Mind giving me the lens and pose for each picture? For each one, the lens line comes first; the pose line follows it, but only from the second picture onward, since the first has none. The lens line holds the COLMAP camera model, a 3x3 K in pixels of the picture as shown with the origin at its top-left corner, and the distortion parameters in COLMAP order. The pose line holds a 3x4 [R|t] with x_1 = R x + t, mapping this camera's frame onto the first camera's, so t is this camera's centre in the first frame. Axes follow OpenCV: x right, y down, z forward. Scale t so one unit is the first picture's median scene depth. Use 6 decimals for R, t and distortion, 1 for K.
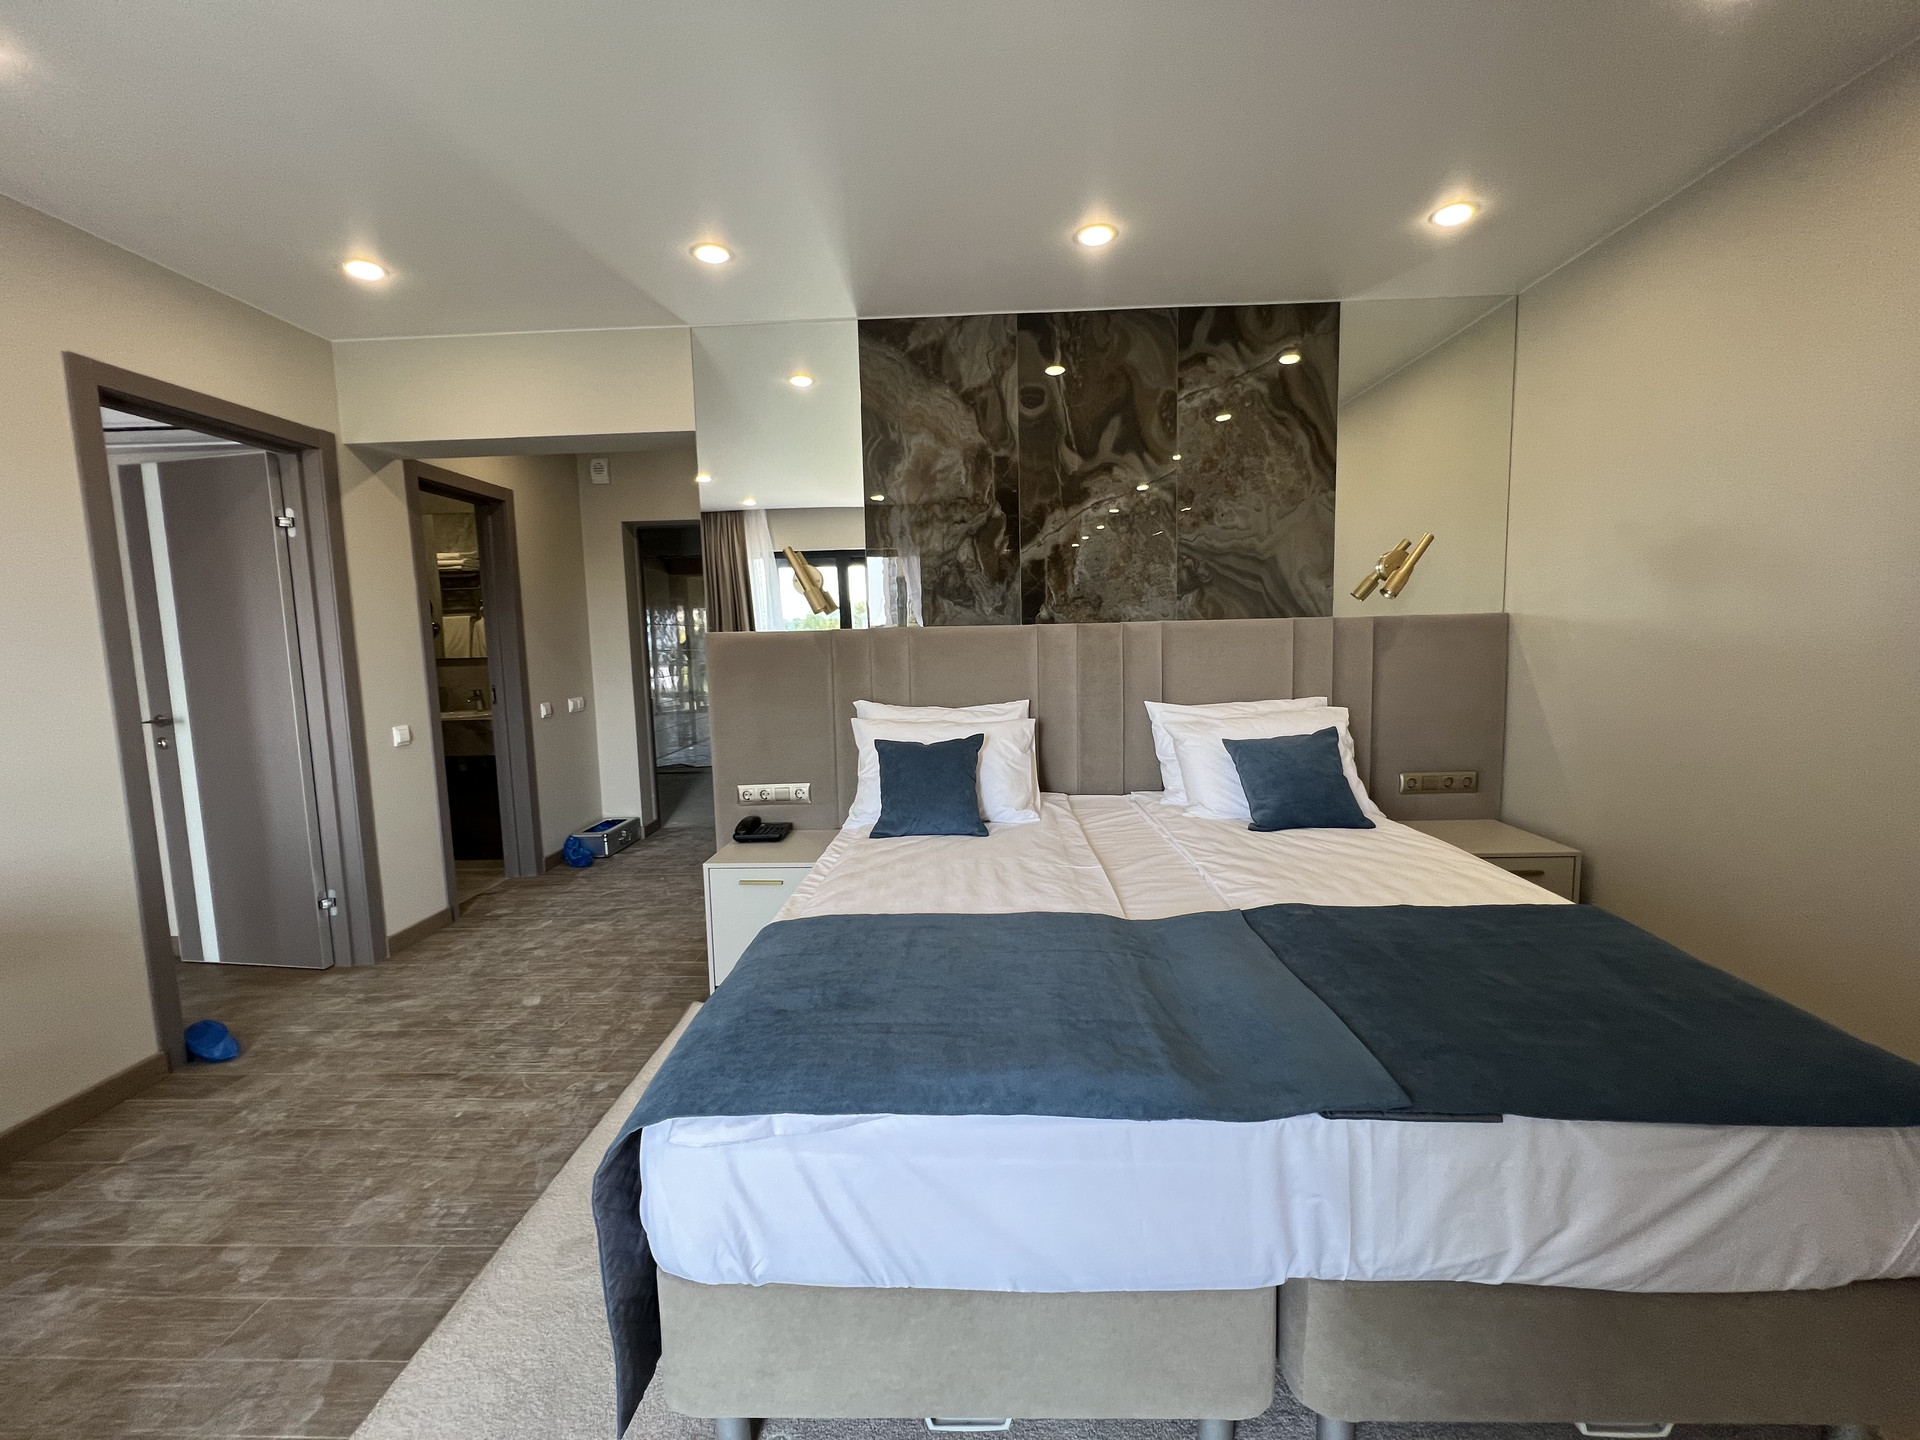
lens RADIAL K [[778.0, 0, 956.6], [0, 778.0, 715.9], [0, 0, 1]] dist [0.001428, -0.000186]
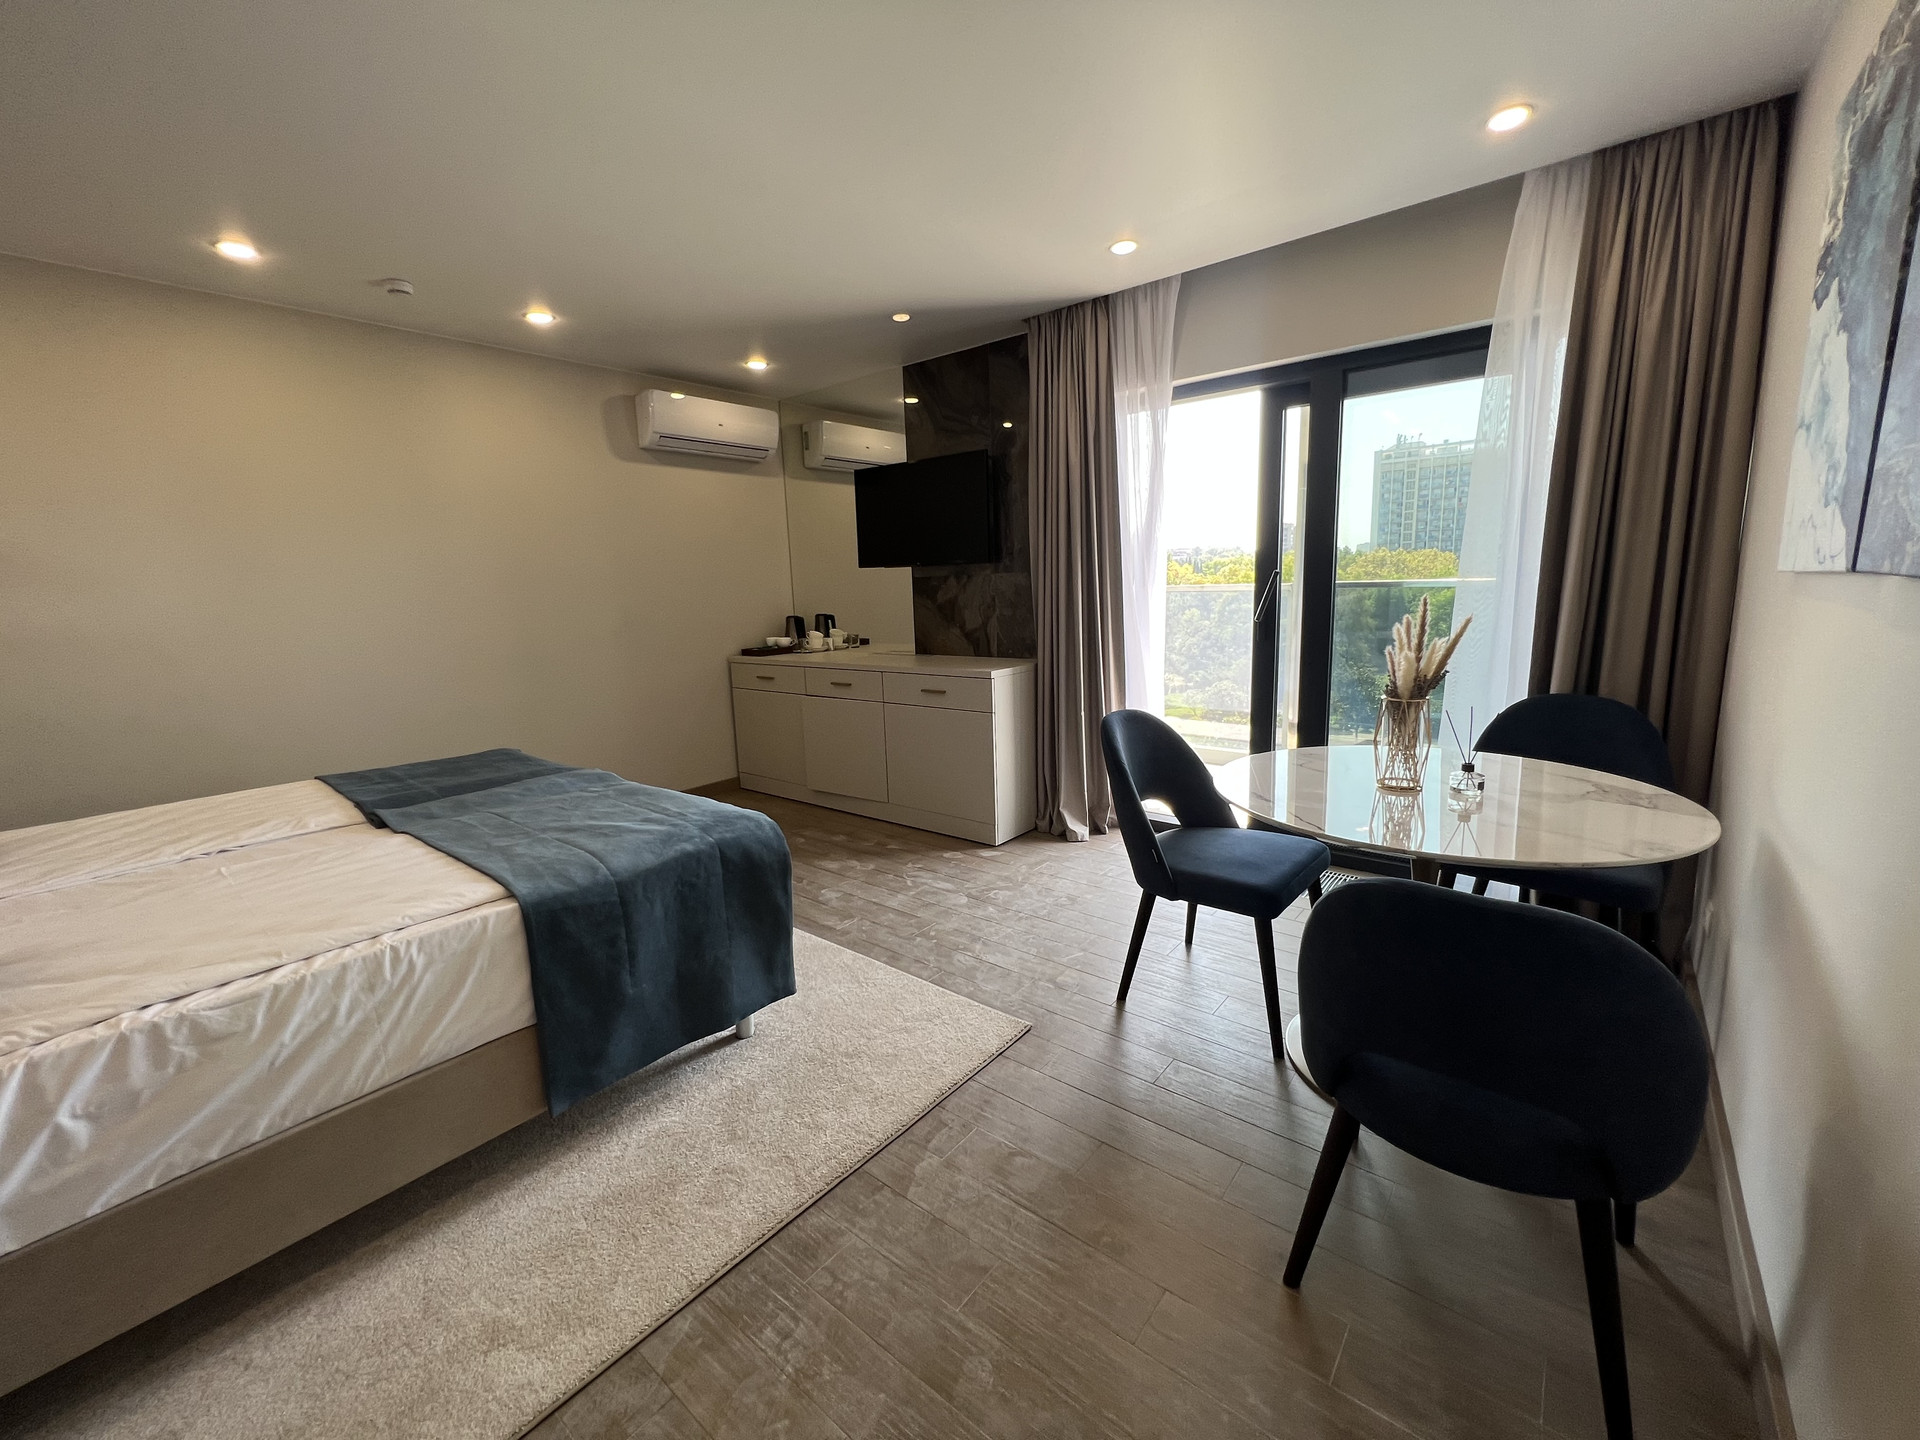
lens RADIAL K [[778.0, 0, 953.8], [0, 778.0, 721.6], [0, 0, 1]] dist [0.001428, -0.000186]
pose [[-0.794883, -0.053165, 0.604430, -0.715774], [0.119079, 0.963113, 0.241315, -0.062571], [-0.594964, 0.263792, -0.759231, 0.778582]]
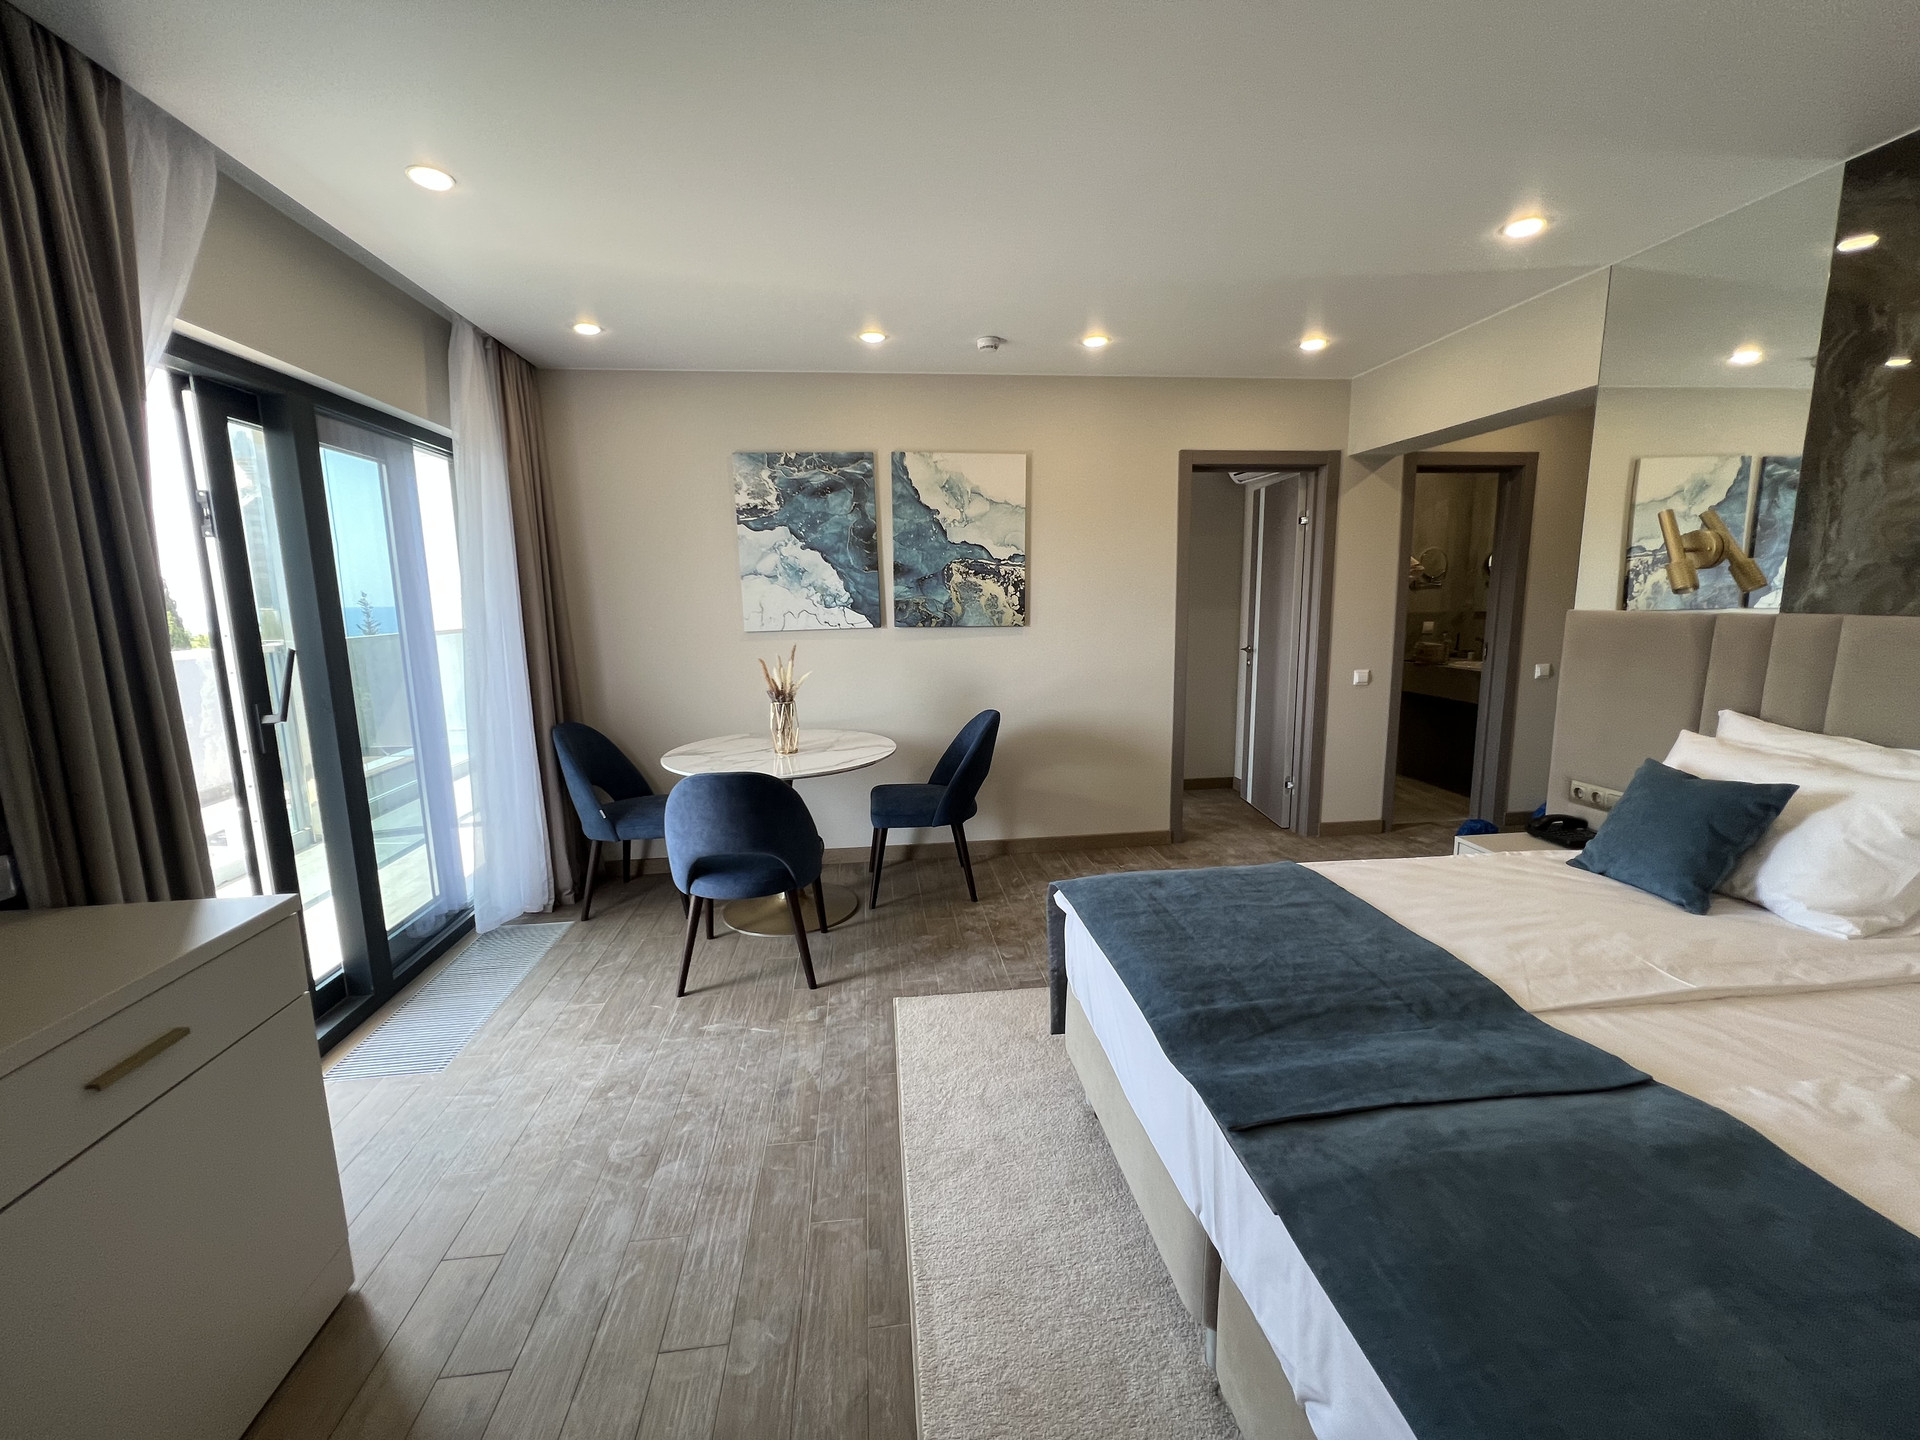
lens RADIAL K [[778.0, 0, 951.9], [0, 778.0, 717.1], [0, 0, 1]] dist [0.001428, -0.000186]
pose [[0.149714, 0.179351, -0.972327, 0.494805], [-0.089090, 0.981857, 0.167391, -0.072054], [0.984707, 0.061564, 0.162976, 0.137991]]
